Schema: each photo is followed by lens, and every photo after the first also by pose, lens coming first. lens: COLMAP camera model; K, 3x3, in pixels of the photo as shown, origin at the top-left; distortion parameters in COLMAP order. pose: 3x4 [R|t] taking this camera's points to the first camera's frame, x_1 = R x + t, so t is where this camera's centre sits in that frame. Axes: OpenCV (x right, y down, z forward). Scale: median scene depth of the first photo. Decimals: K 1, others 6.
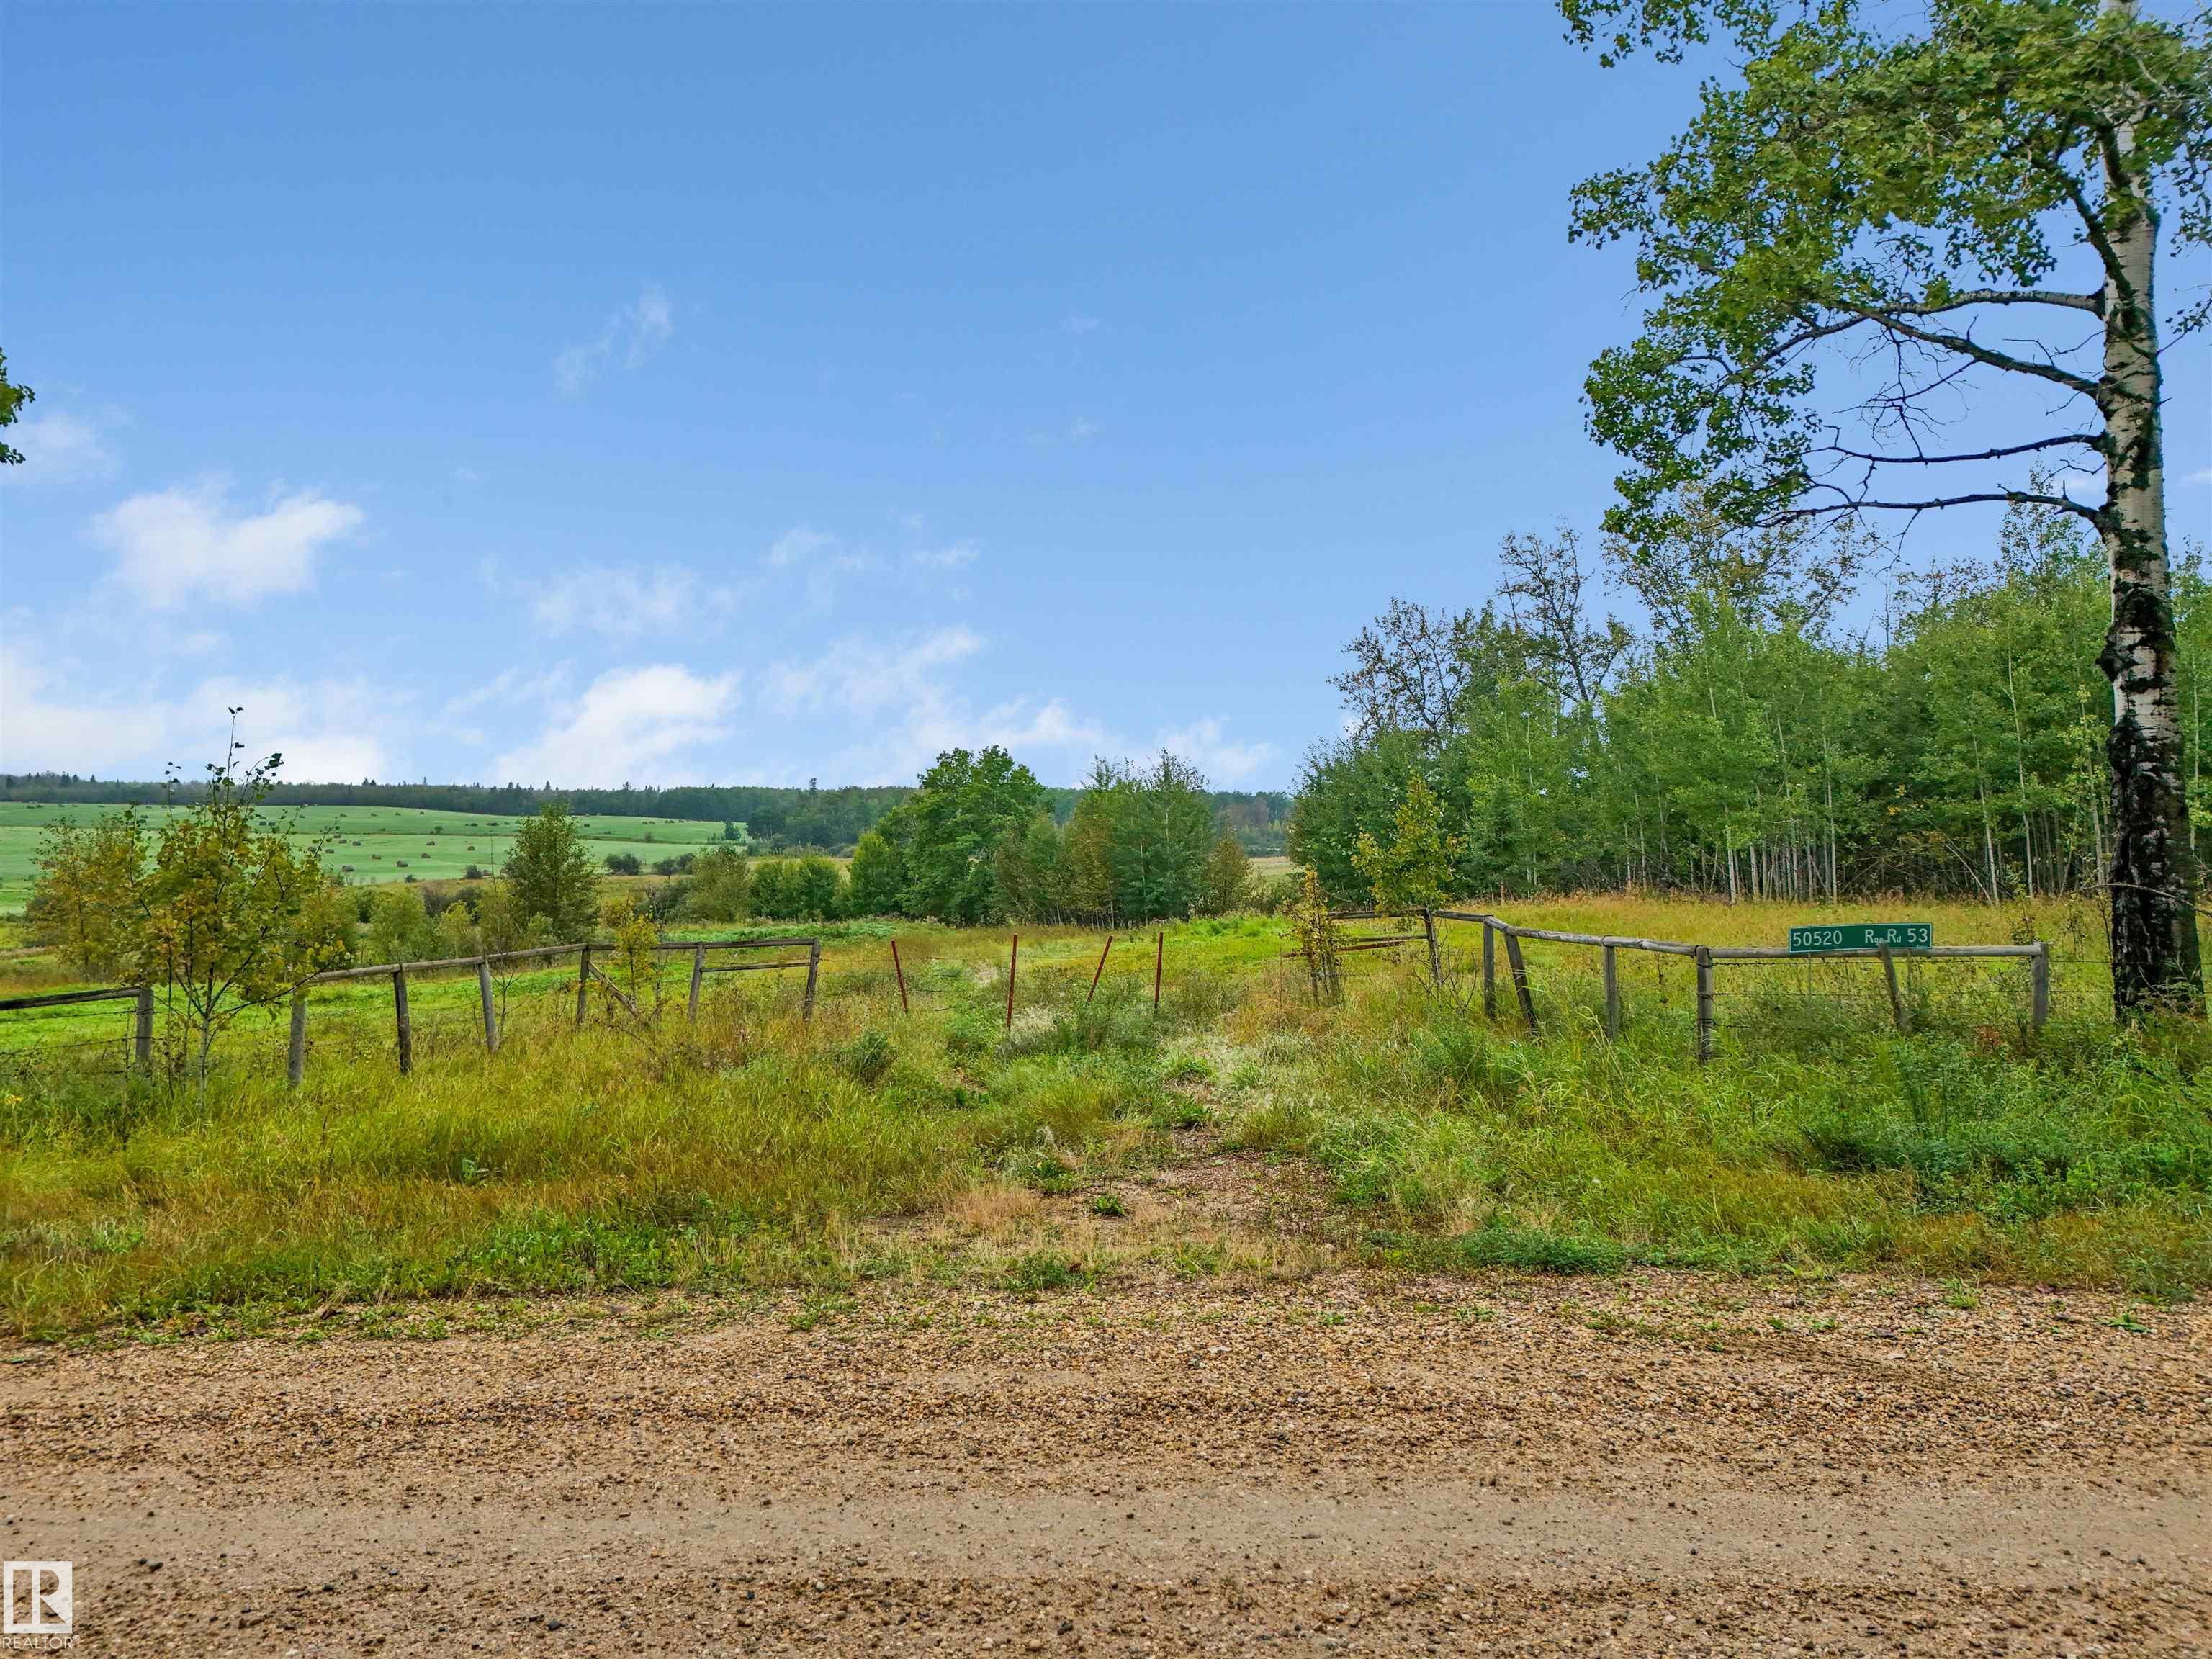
lens RADIAL K [[1629.0, 0, 1101.3], [0, 1629.0, 828.4], [0, 0, 1]] dist [0.088486, -0.091504]
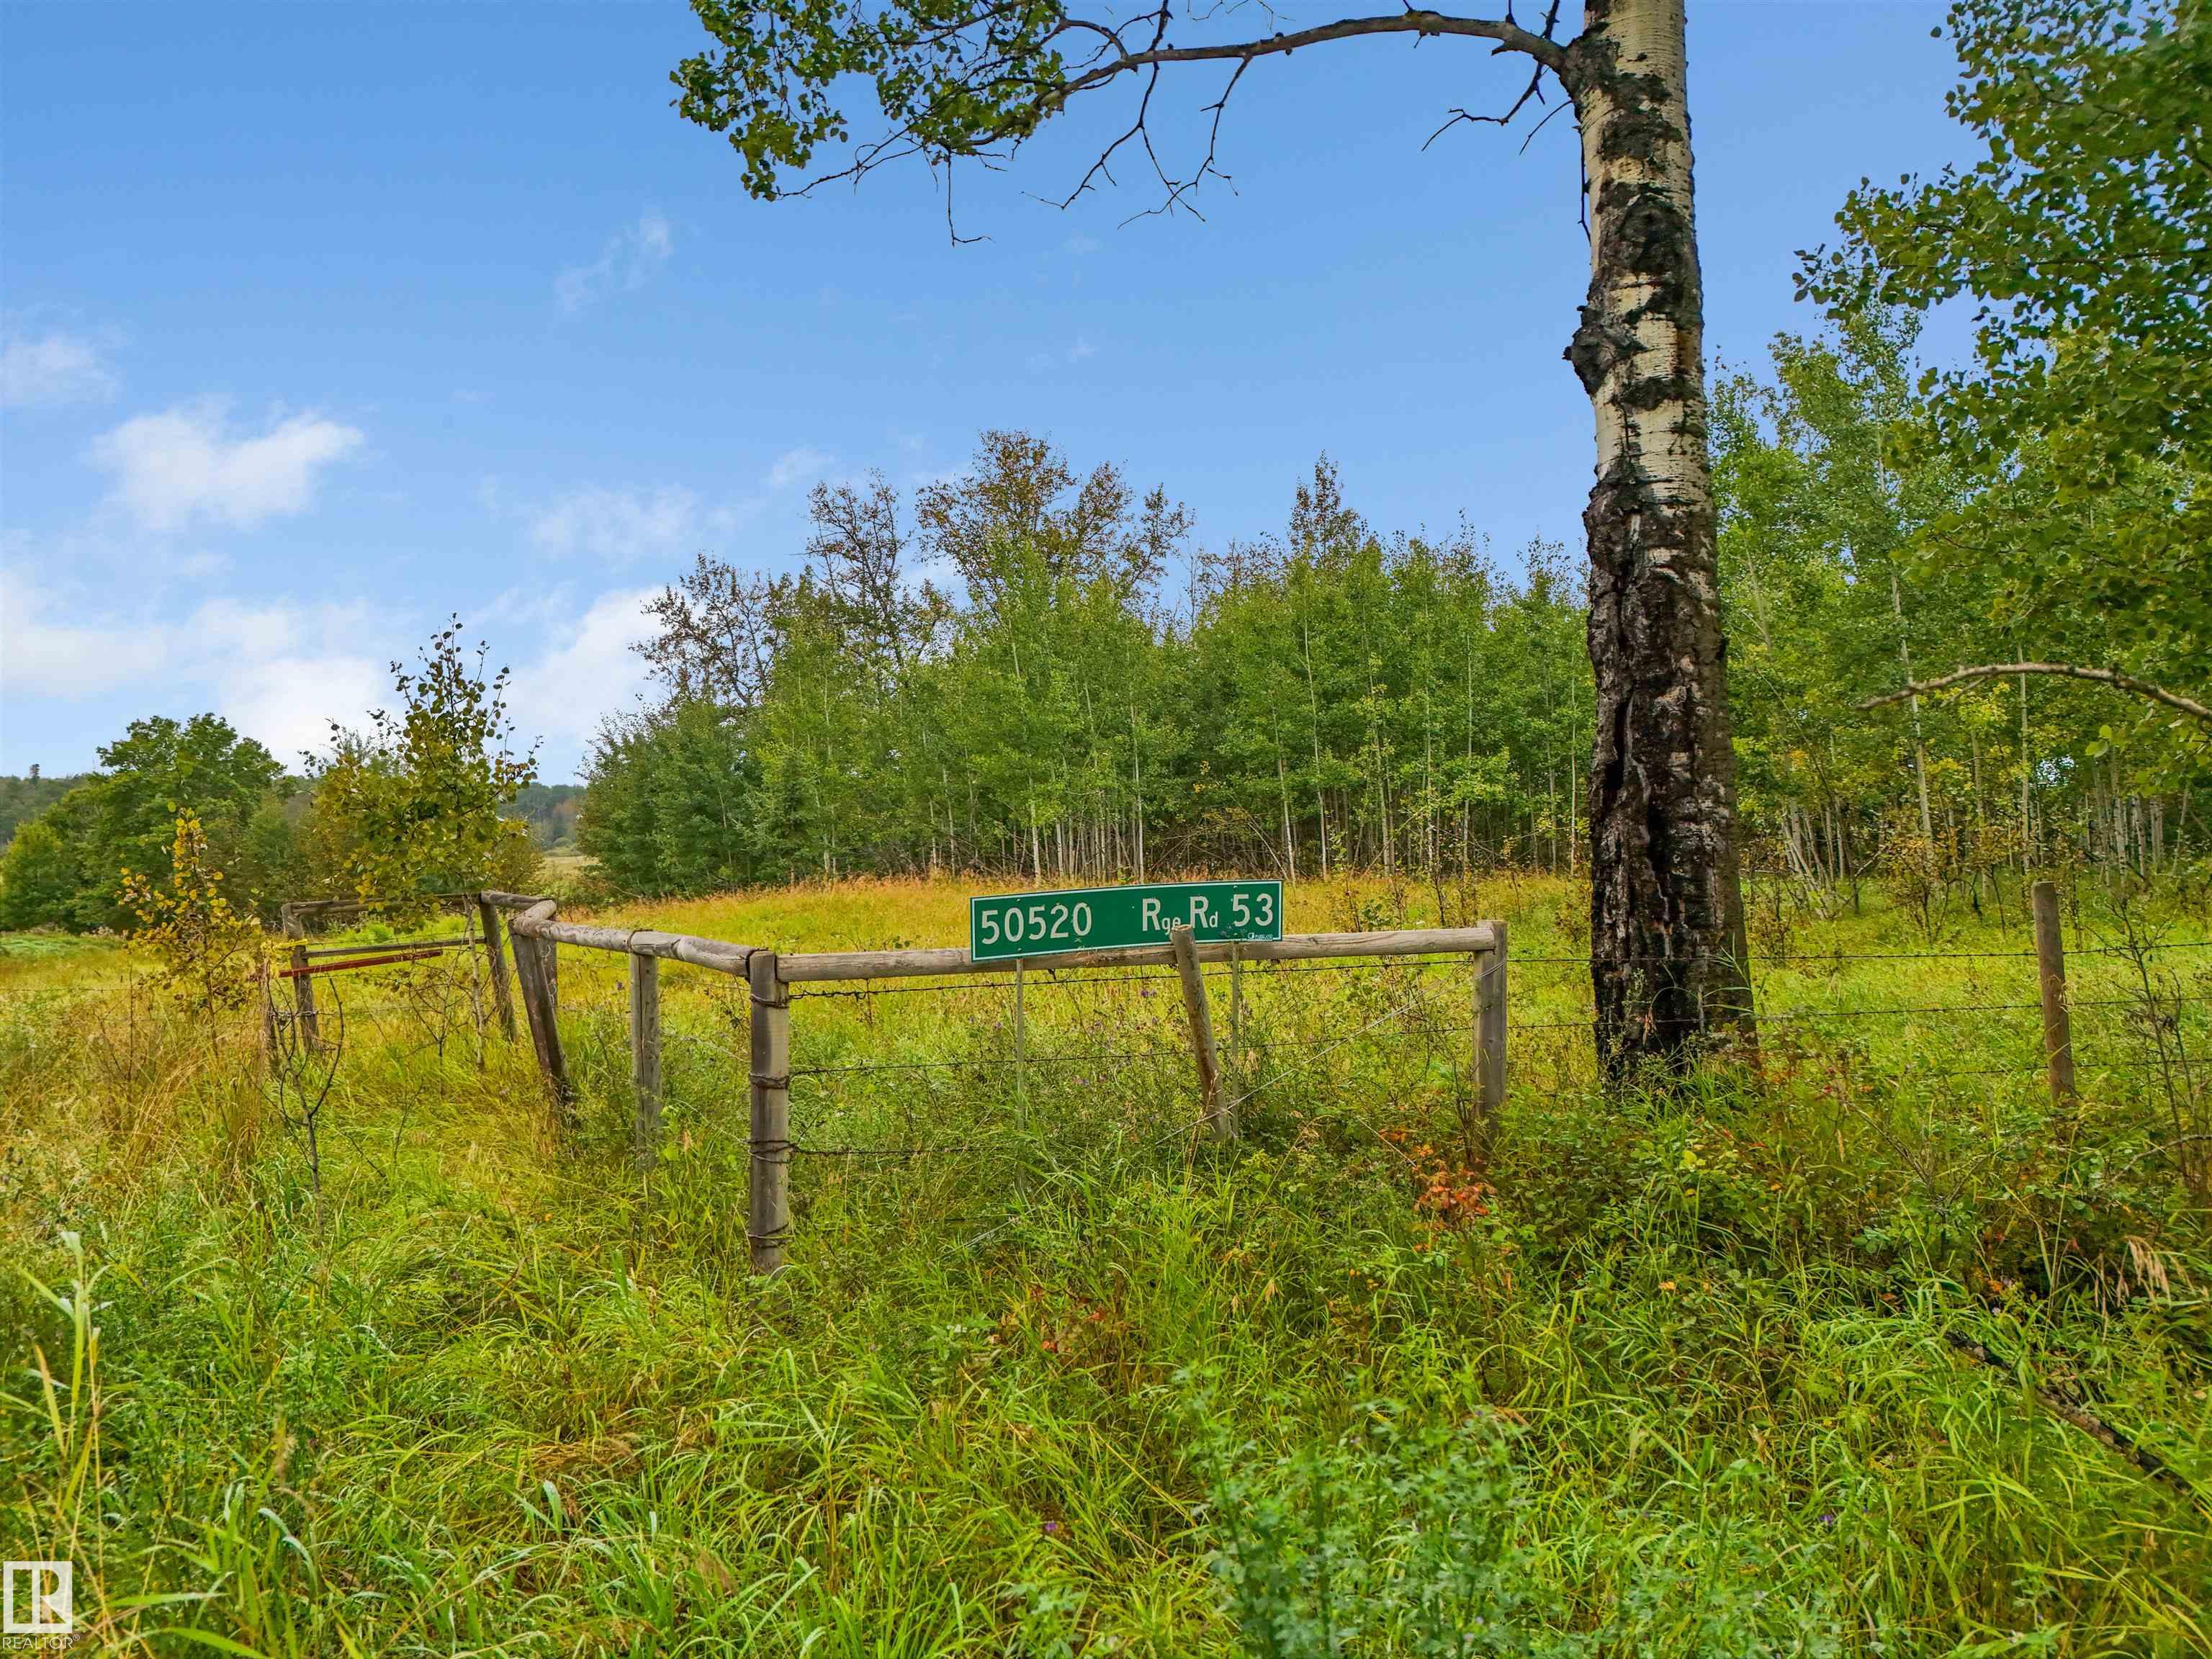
lens RADIAL K [[1629.0, 0, 1101.3], [0, 1629.0, 828.4], [0, 0, 1]] dist [0.088486, -0.091504]
pose [[0.925856, -0.000786, 0.377876, 0.057642], [0.000128, 0.999998, 0.001766, 0.008269], [-0.377877, -0.001587, 0.925854, 0.120943]]
